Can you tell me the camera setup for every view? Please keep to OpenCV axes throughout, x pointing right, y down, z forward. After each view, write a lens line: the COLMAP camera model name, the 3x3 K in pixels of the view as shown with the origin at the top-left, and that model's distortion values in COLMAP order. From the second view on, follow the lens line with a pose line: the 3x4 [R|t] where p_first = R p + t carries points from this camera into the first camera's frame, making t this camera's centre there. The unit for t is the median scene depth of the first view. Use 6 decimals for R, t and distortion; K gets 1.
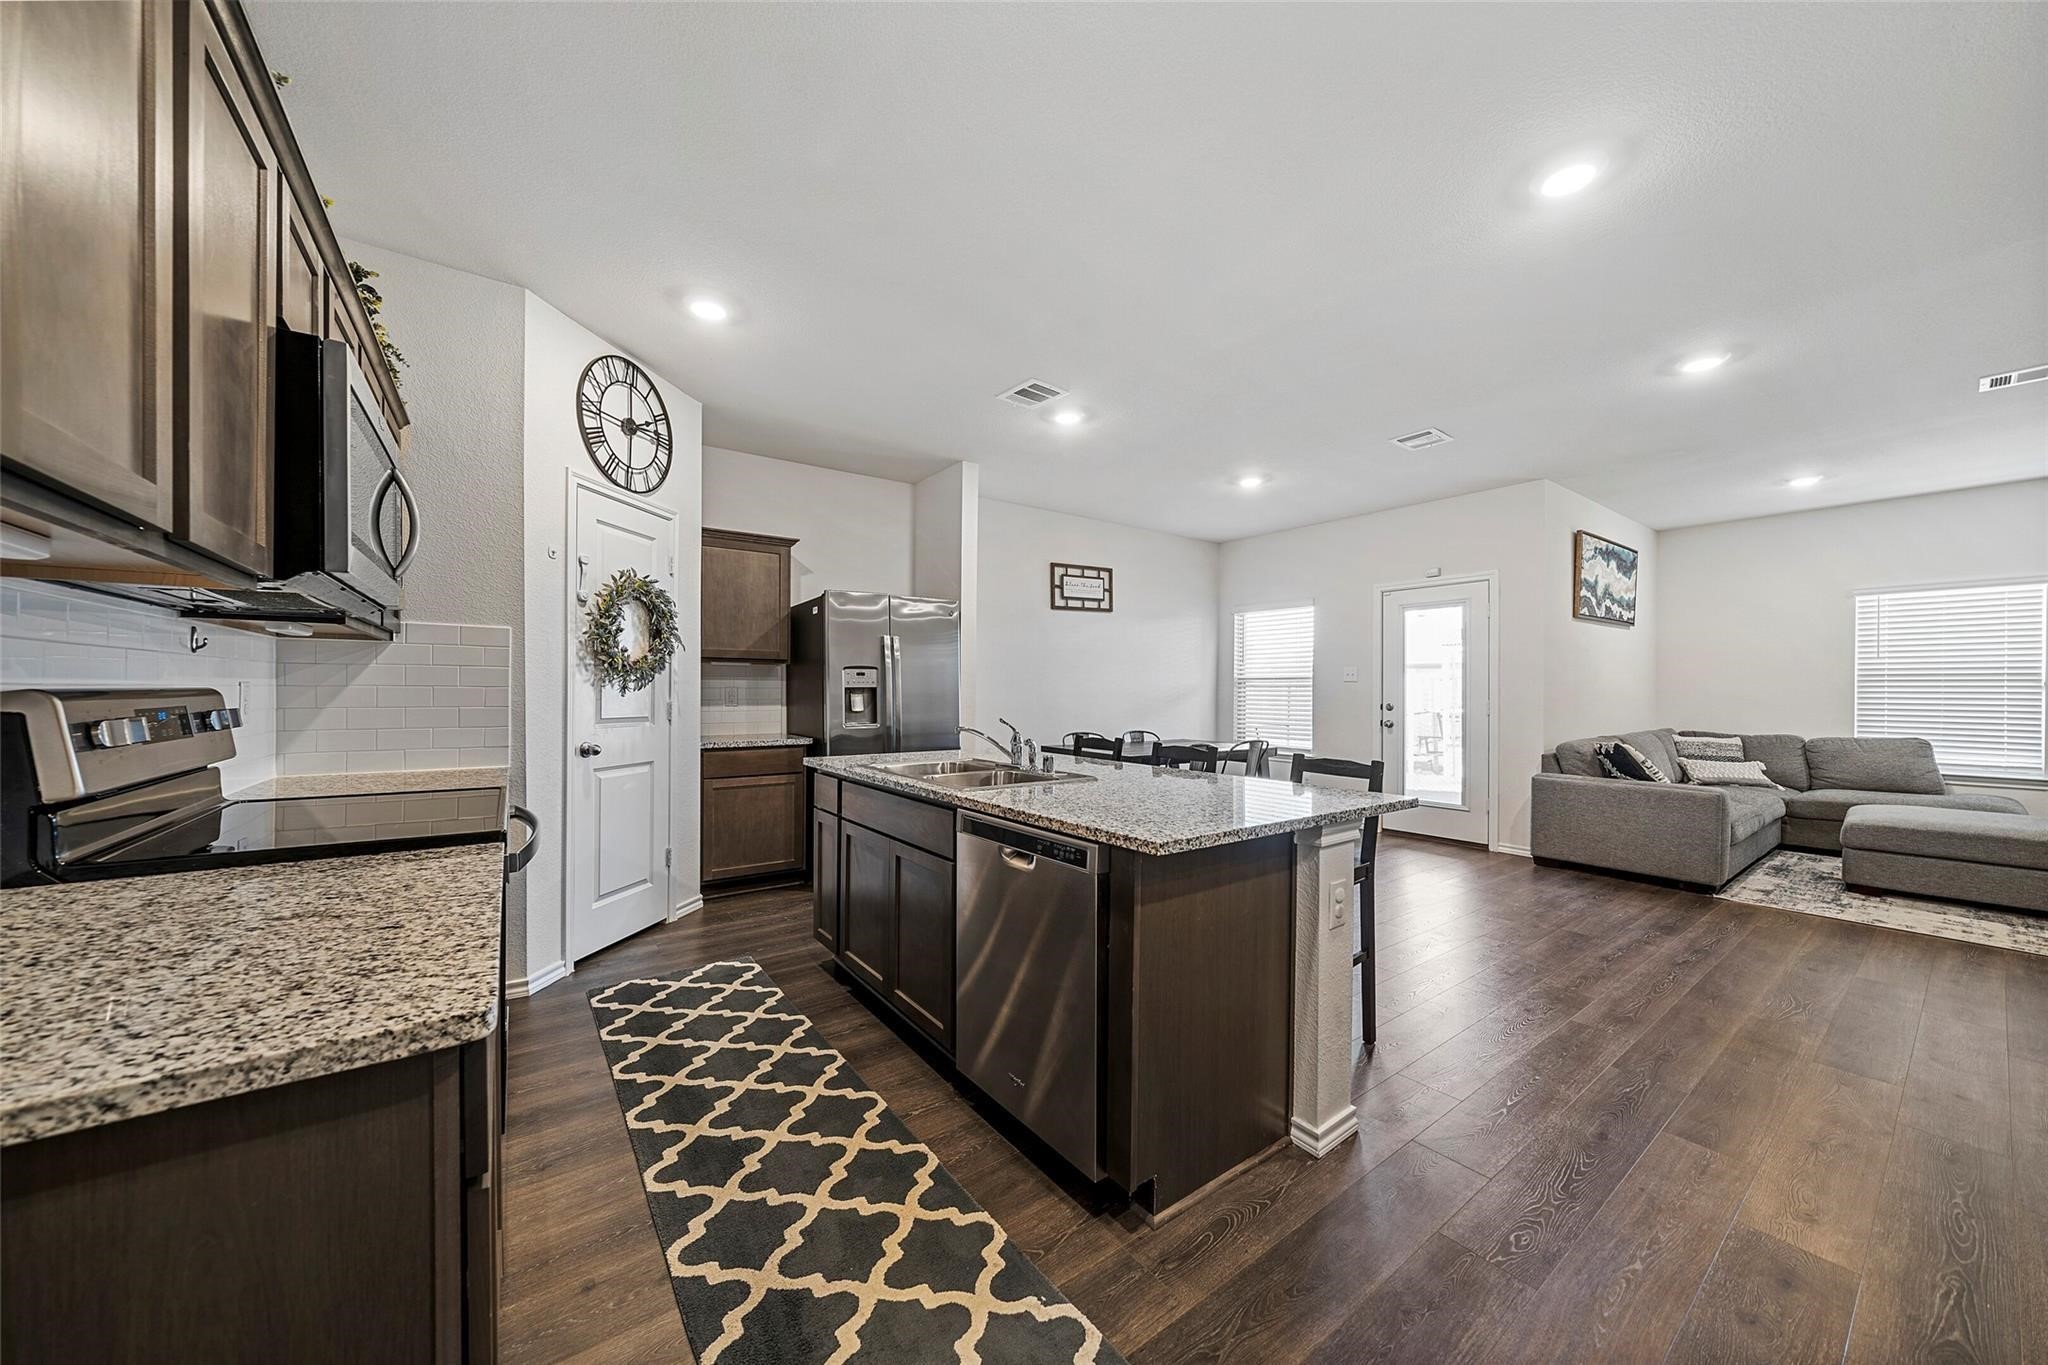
lens RADIAL K [[707.0, 0, 1016.6], [0, 707.0, 695.8], [0, 0, 1]] dist [-0.007027, -0.000535]
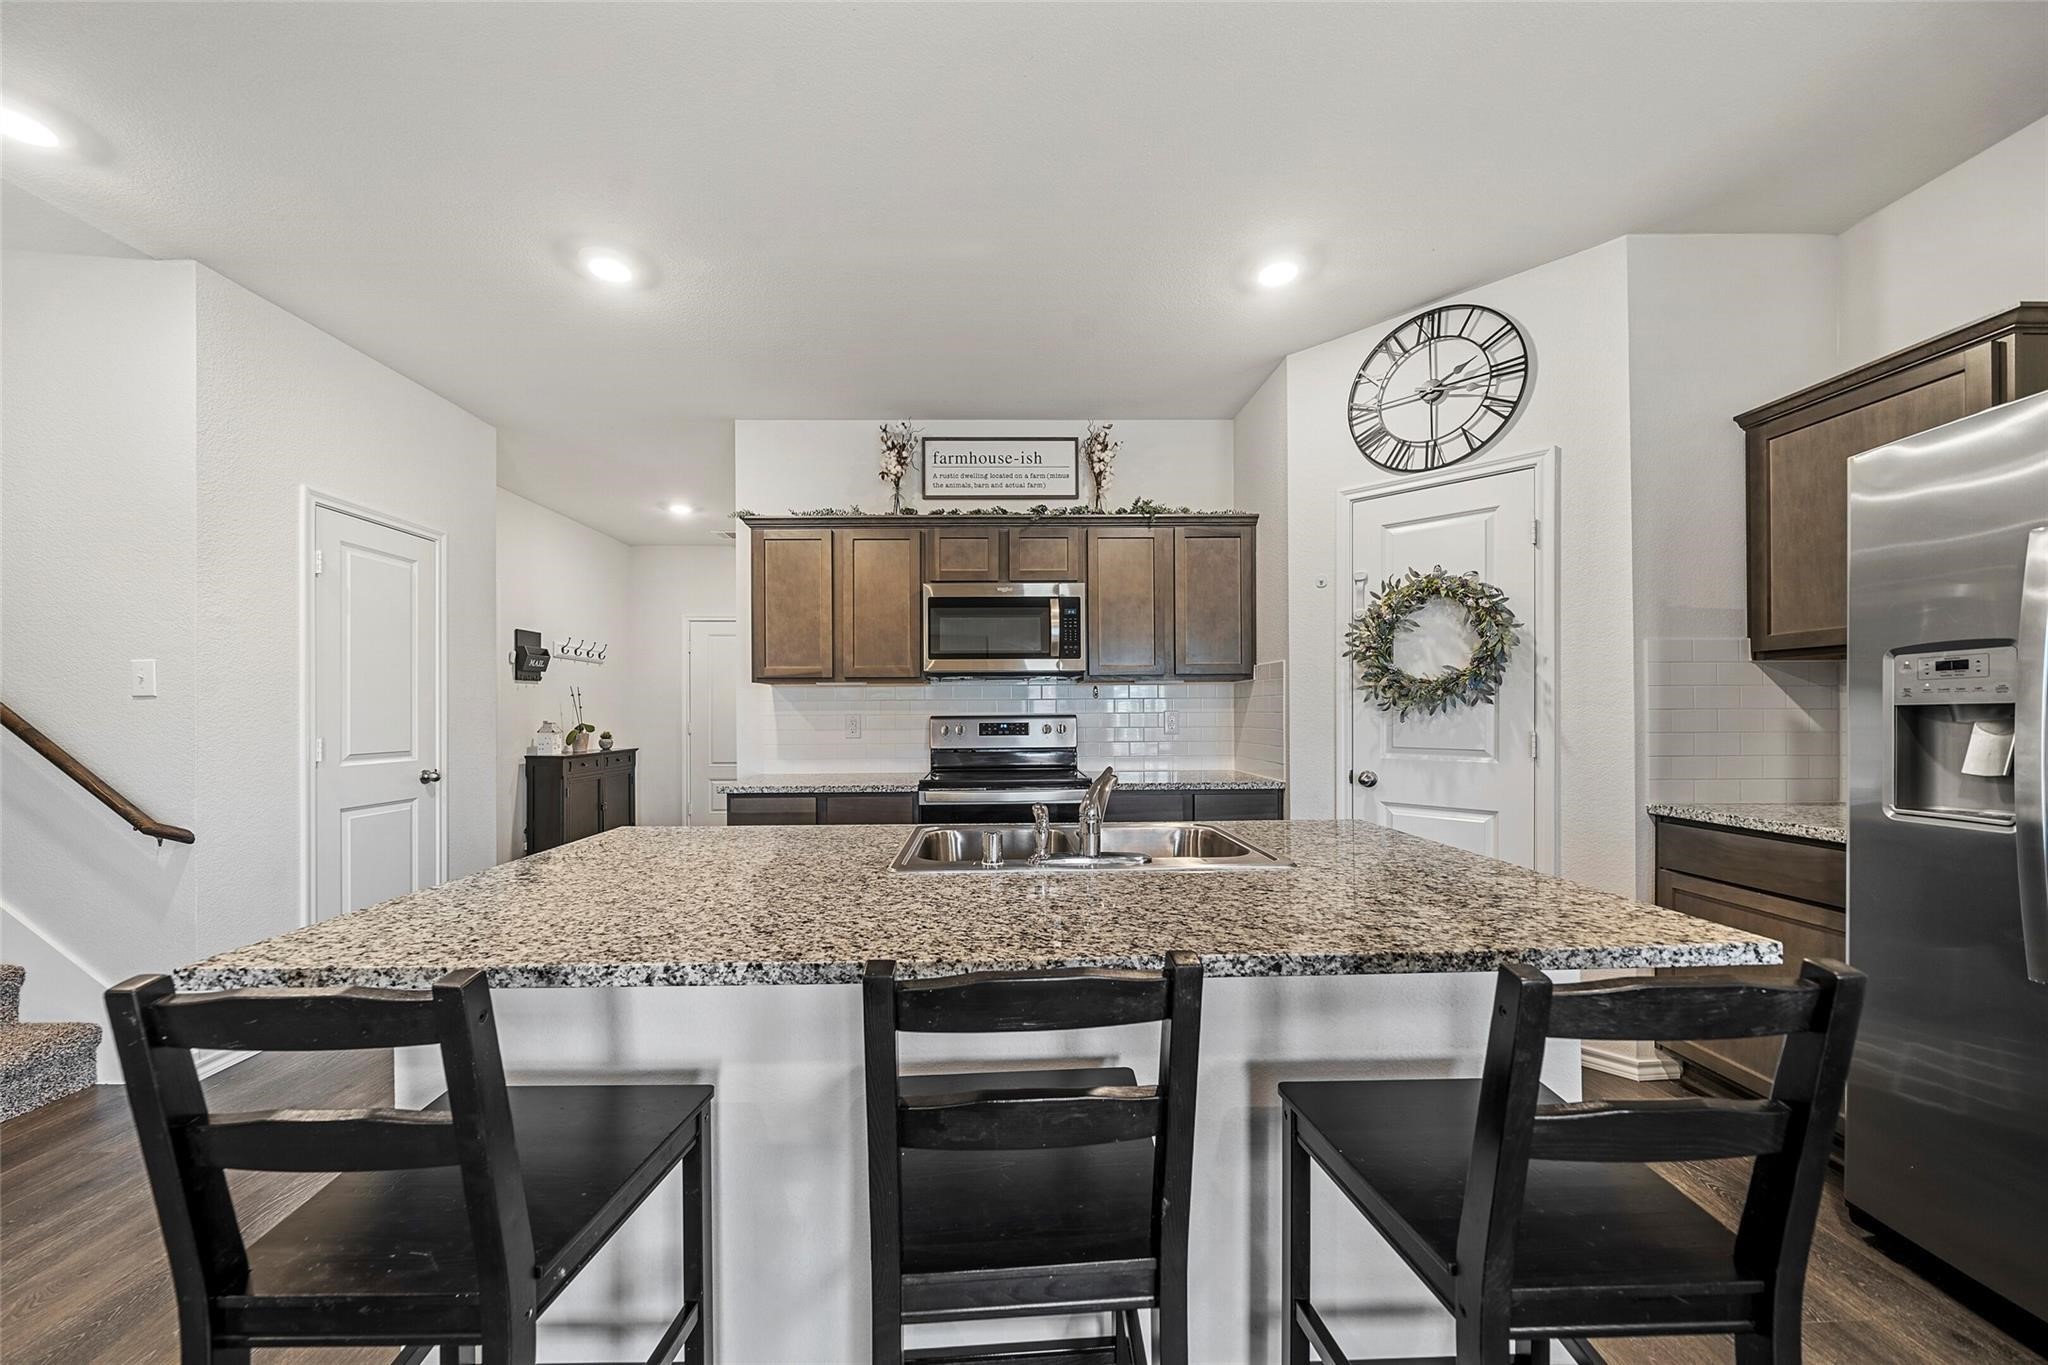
lens RADIAL K [[707.0, 0, 1014.4], [0, 707.0, 724.4], [0, 0, 1]] dist [-0.007027, -0.000535]
pose [[-0.563511, 0.010697, -0.826039, 0.413860], [-0.004711, 0.999858, 0.016162, -0.008026], [0.826095, 0.012999, -0.563381, 1.108566]]
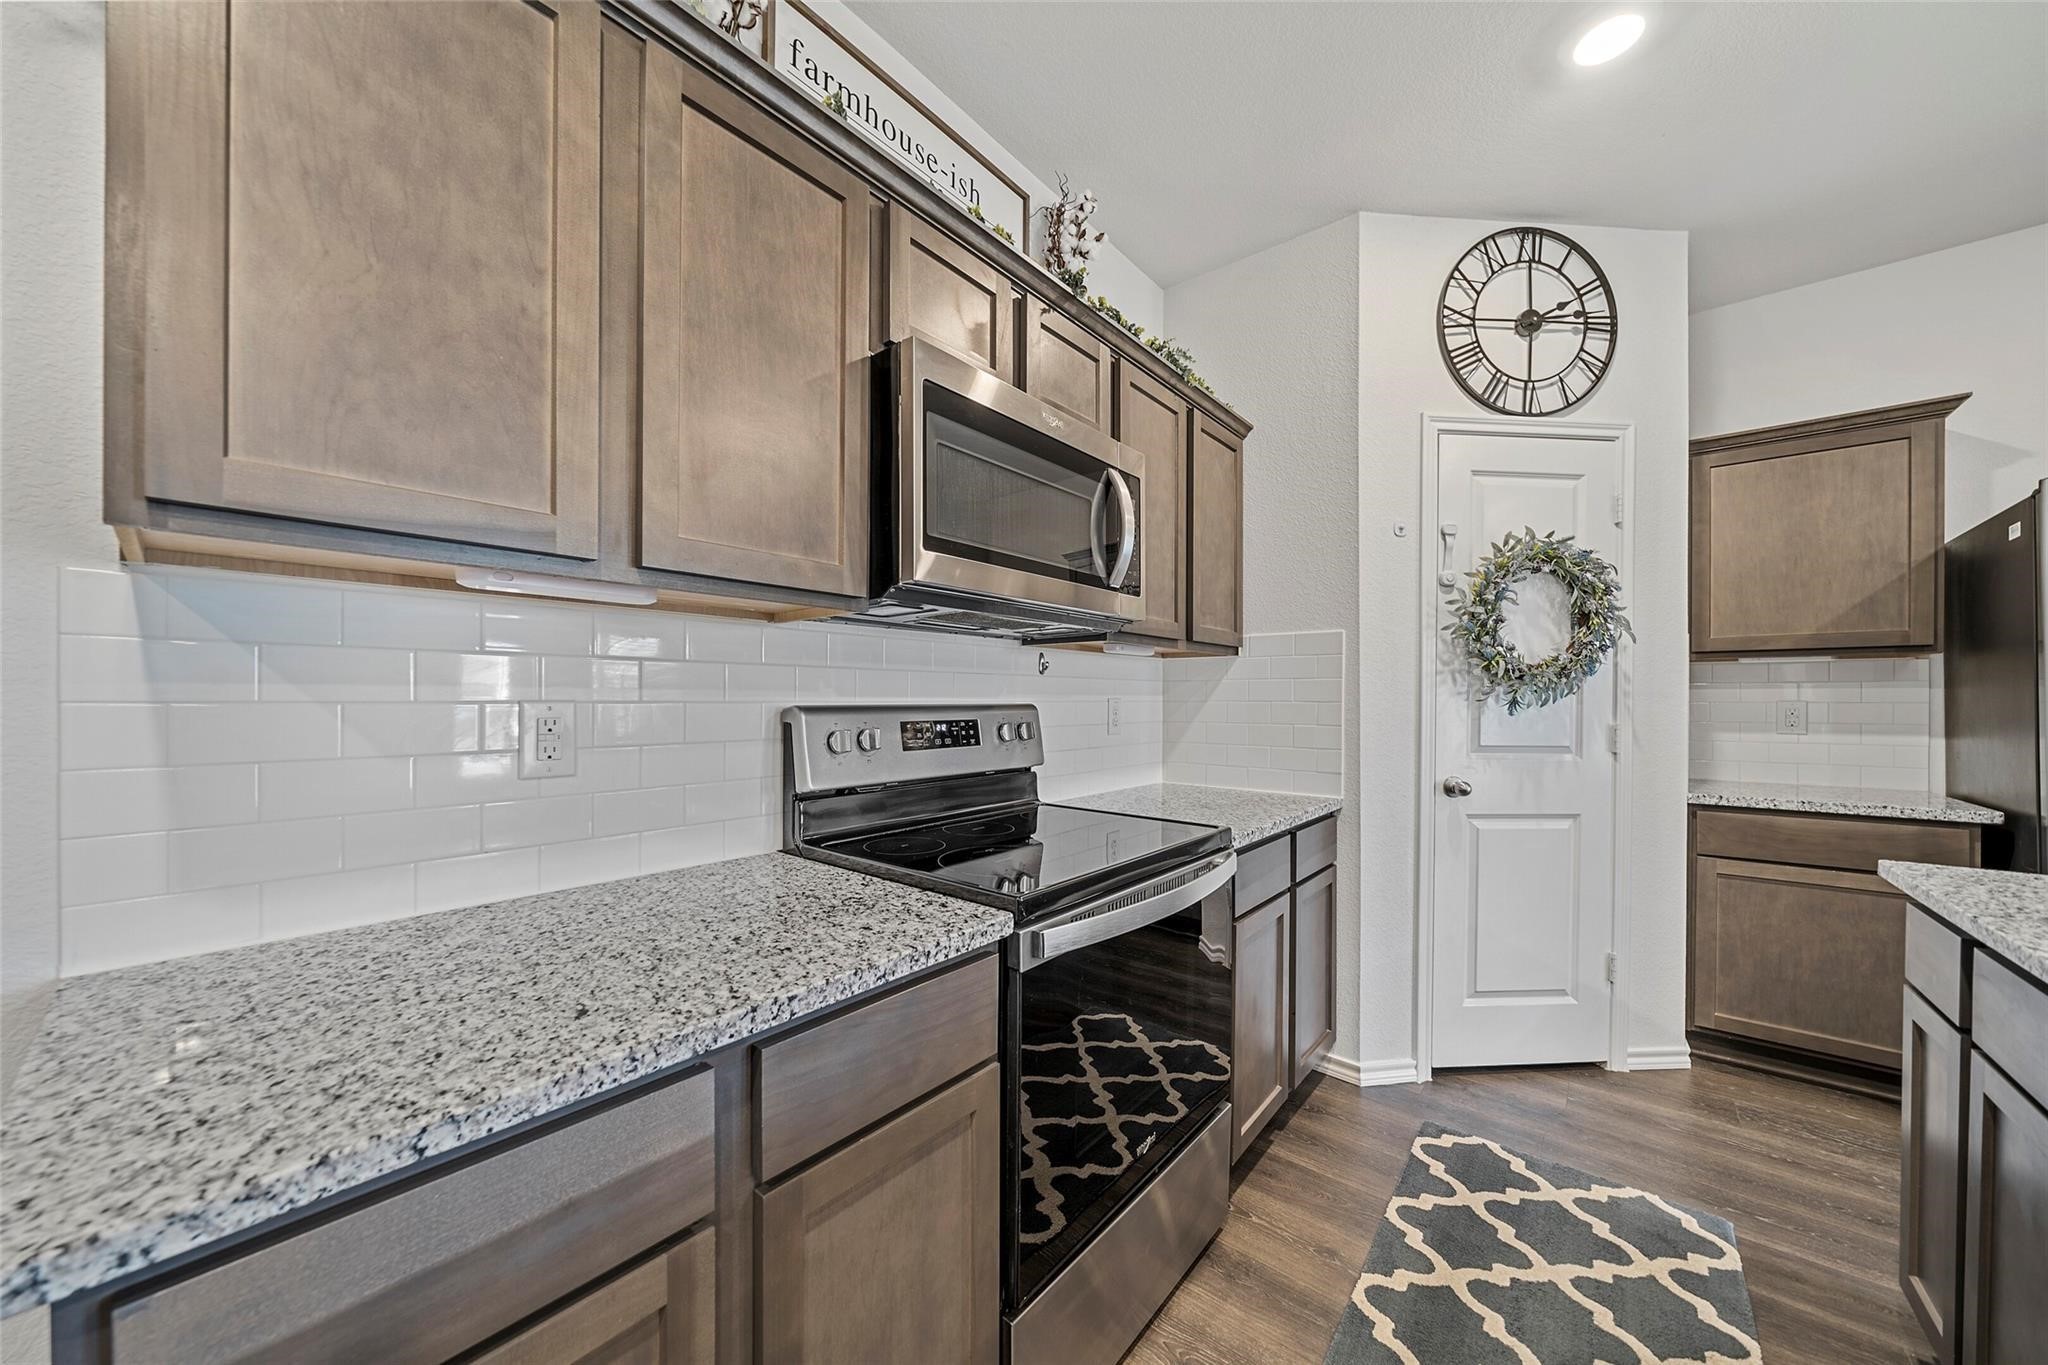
lens RADIAL K [[707.0, 0, 1006.8], [0, 707.0, 702.0], [0, 0, 1]] dist [-0.007027, -0.000535]
pose [[0.237304, -0.002072, -0.971433, -0.005996], [-0.009355, 0.999946, -0.004418, -0.004397], [0.971390, 0.010136, 0.237272, 0.361498]]
